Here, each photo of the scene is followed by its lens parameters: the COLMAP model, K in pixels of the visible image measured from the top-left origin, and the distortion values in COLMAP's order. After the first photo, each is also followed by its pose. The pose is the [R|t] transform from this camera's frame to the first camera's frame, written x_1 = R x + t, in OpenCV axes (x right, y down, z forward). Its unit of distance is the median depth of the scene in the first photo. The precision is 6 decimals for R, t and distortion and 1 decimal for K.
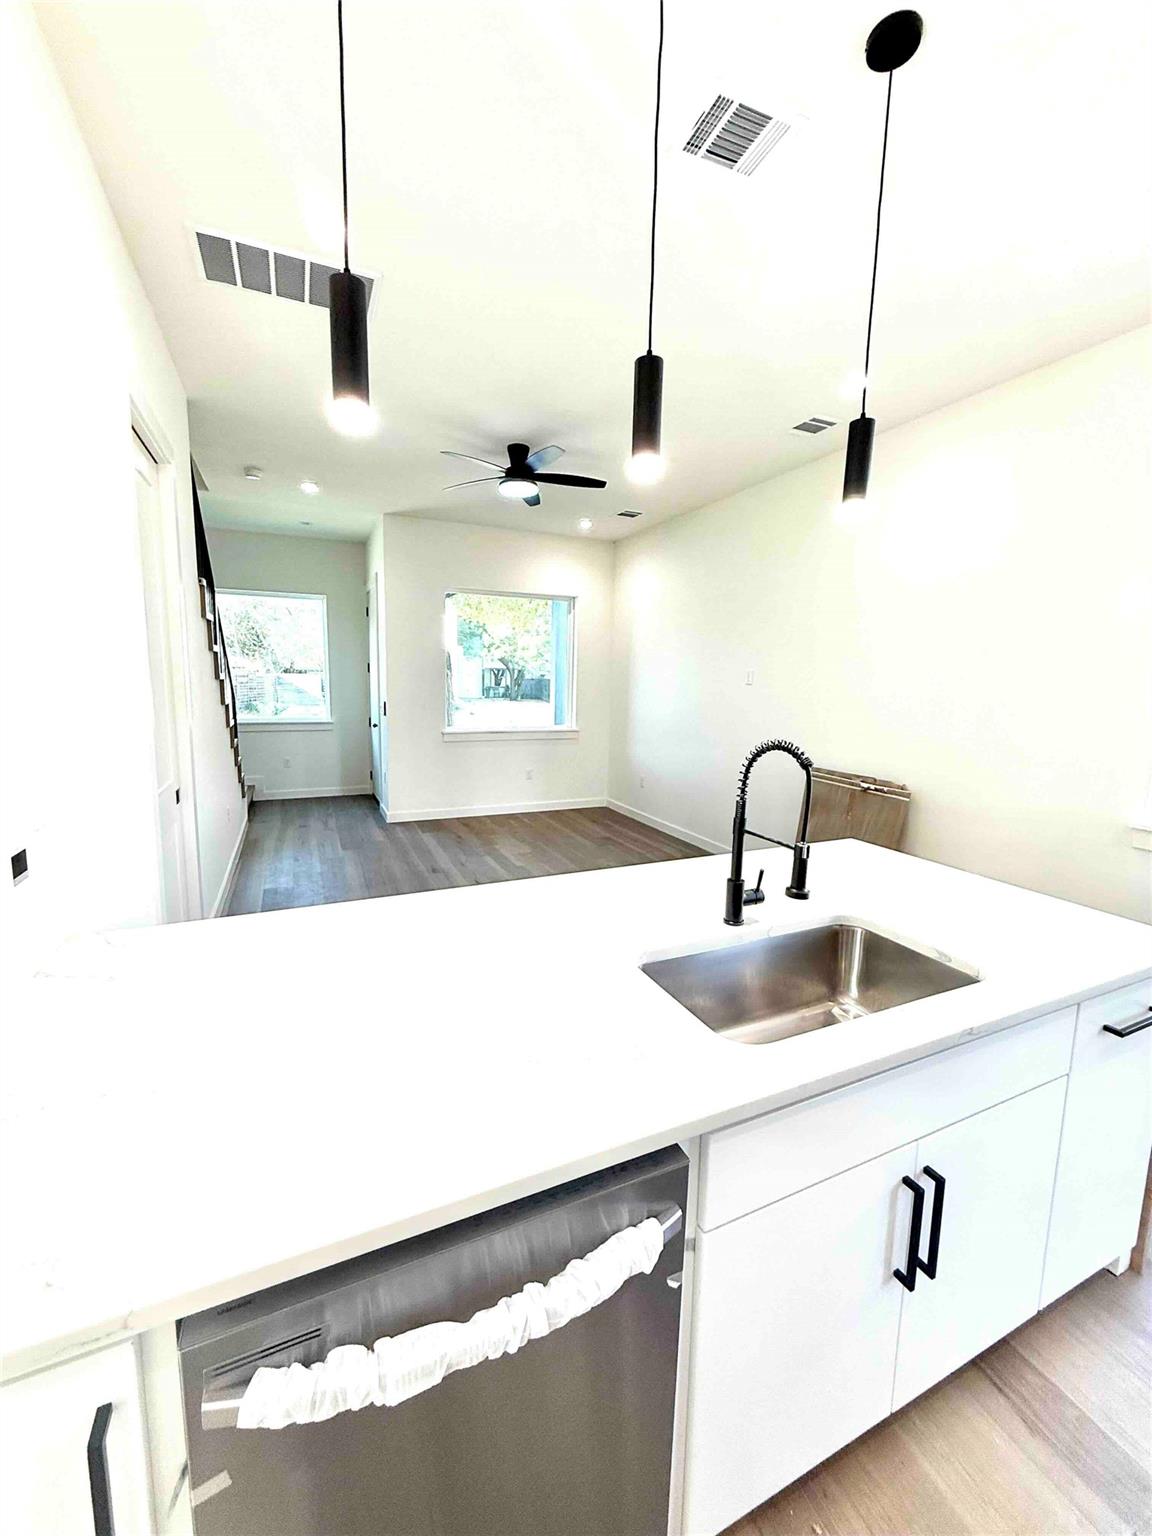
lens RADIAL K [[612.9, 0, 574.4], [0, 612.9, 762.2], [0, 0, 1]] dist [0.001362, 0.000514]
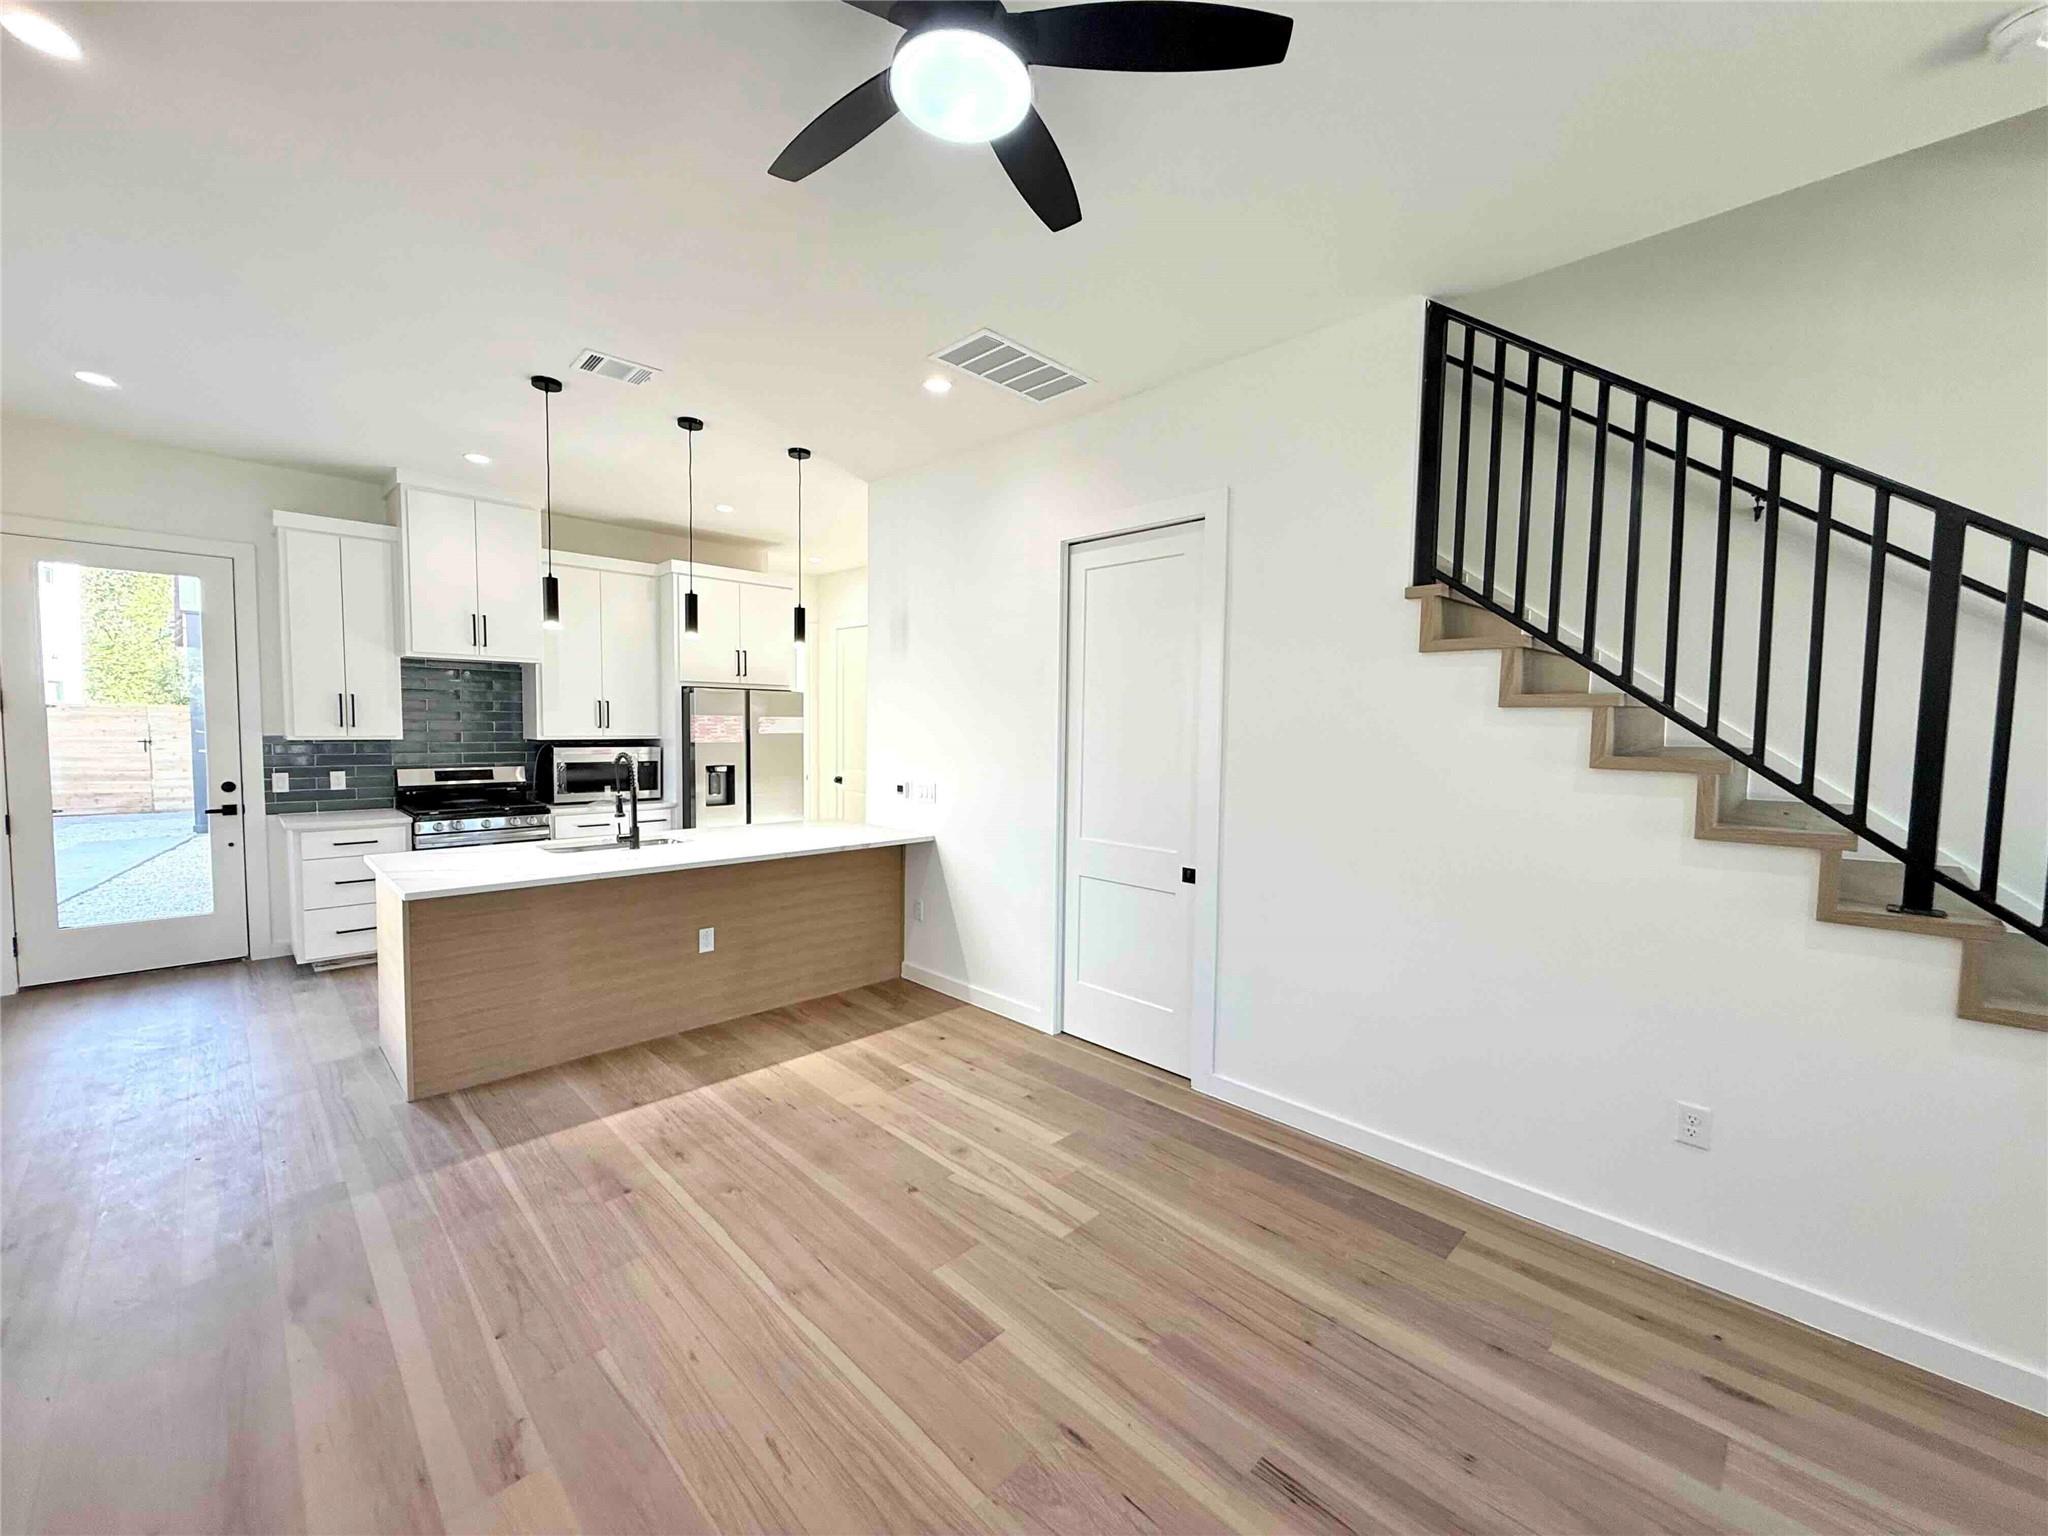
lens RADIAL K [[817.2, 0, 1018.2], [0, 817.2, 771.1], [0, 0, 1]] dist [0.001362, 0.000514]
pose [[-0.937497, -0.012667, -0.347763, 0.009226], [-0.079283, 0.980831, 0.178003, -0.173268], [0.338842, 0.194449, -0.920530, 1.182504]]
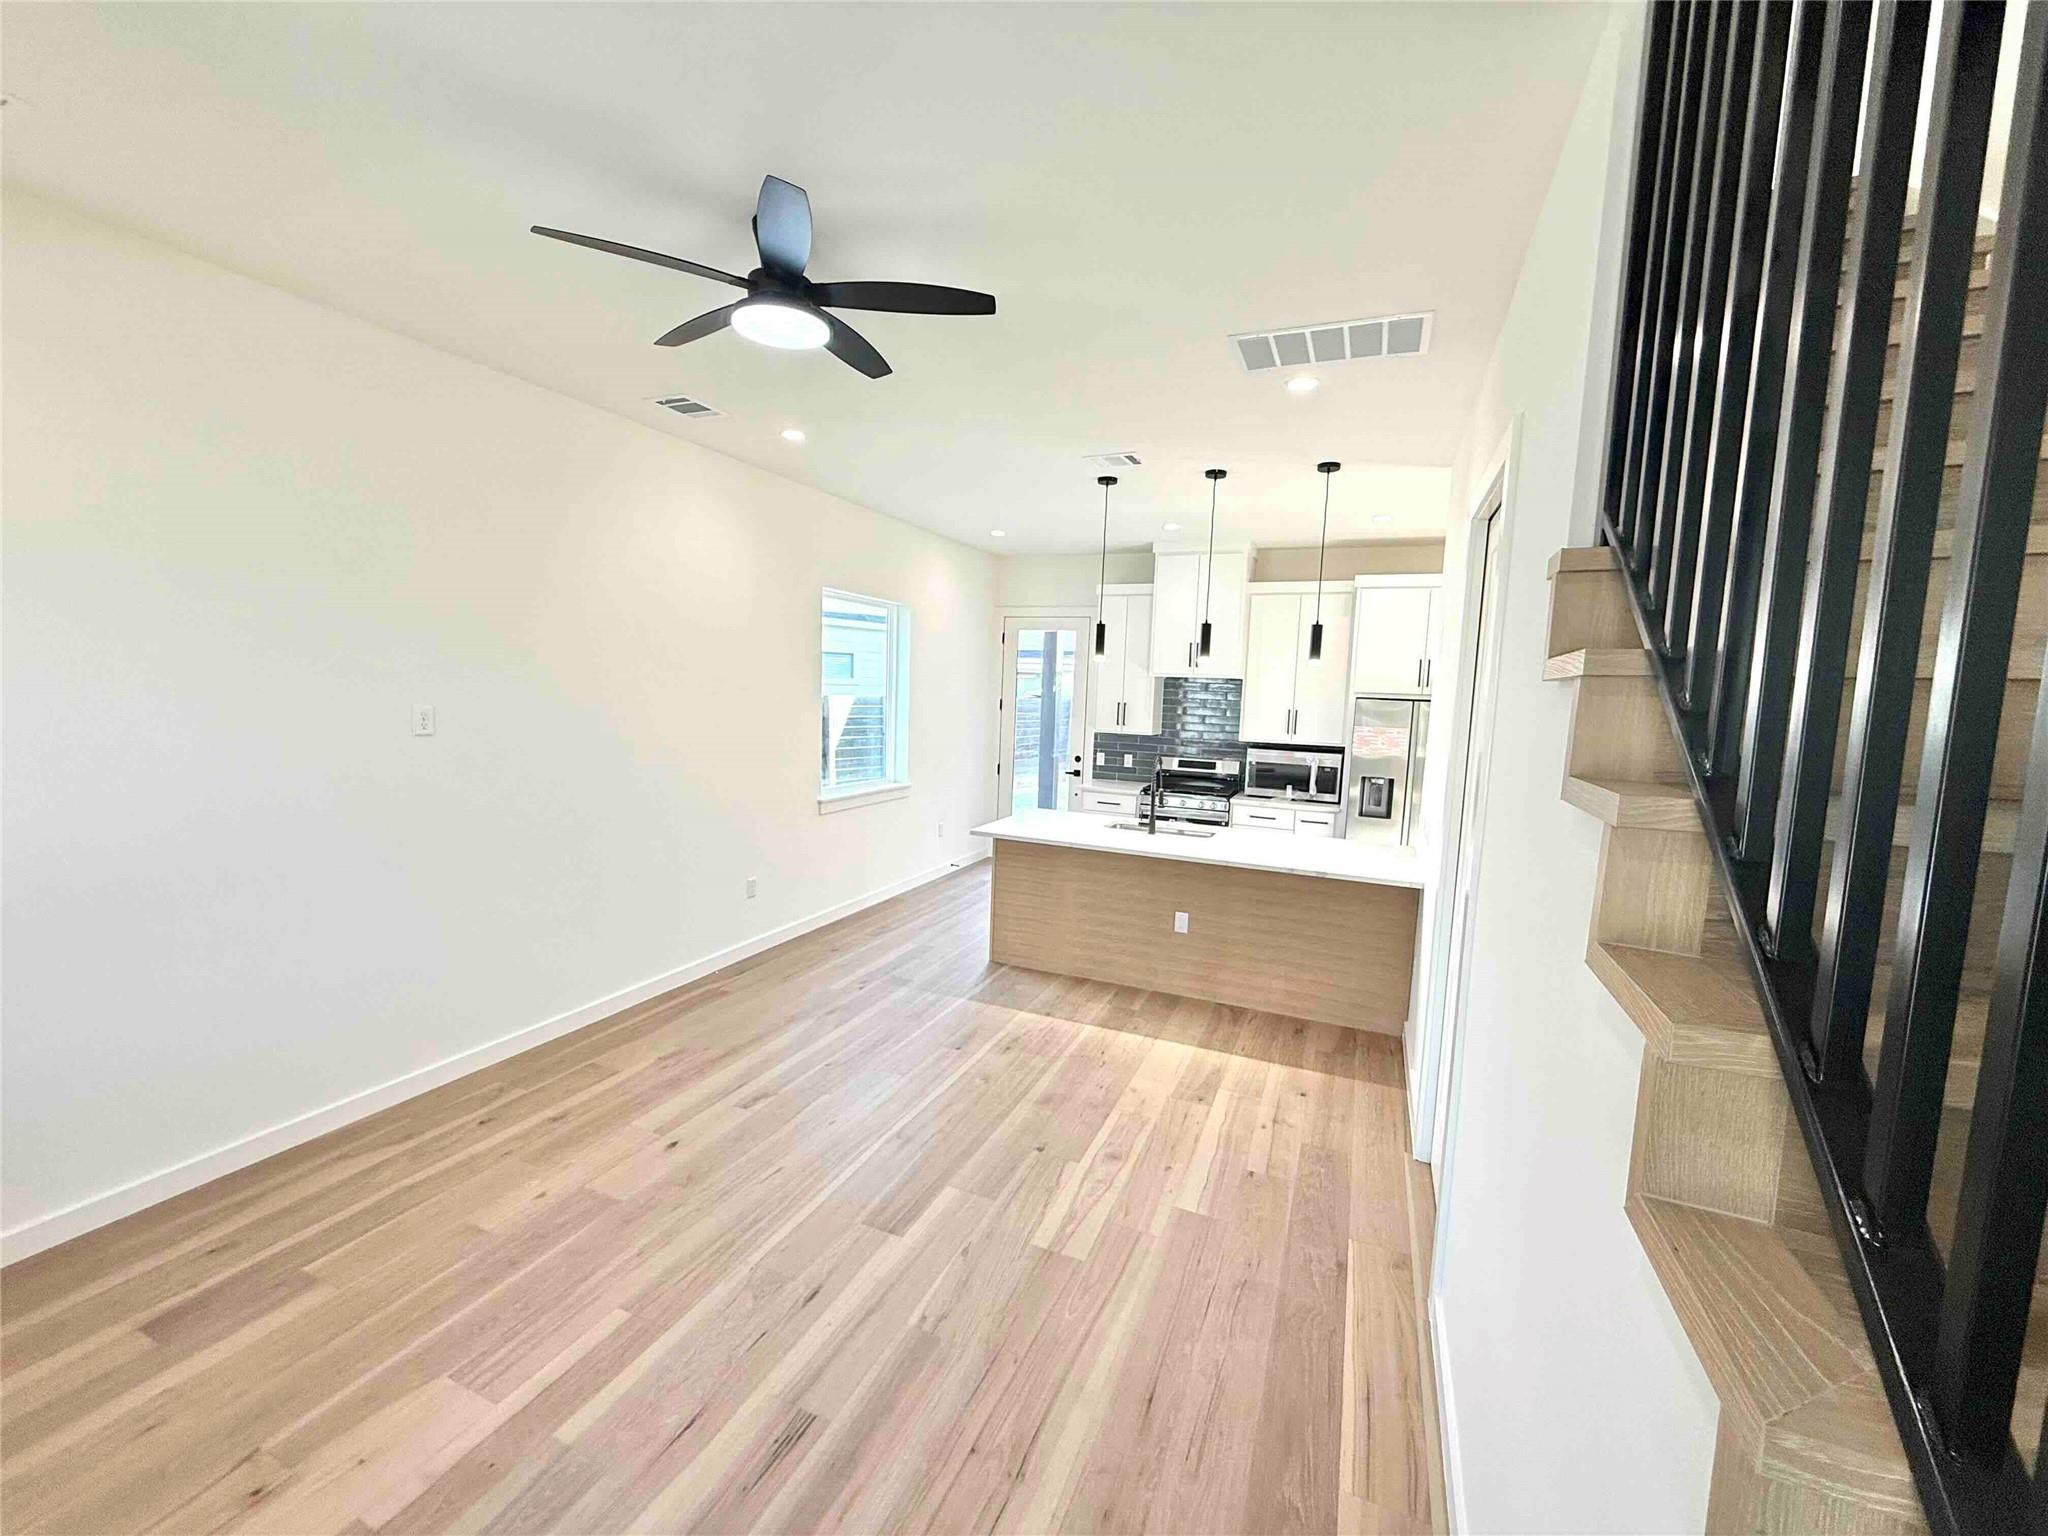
lens RADIAL K [[817.2, 0, 1018.1], [0, 817.2, 768.1], [0, 0, 1]] dist [0.001362, 0.000514]
pose [[-0.669036, -0.116648, 0.734019, -0.541377], [0.050422, 0.978208, 0.201411, -0.214173], [-0.741518, 0.171762, -0.648575, 1.082035]]
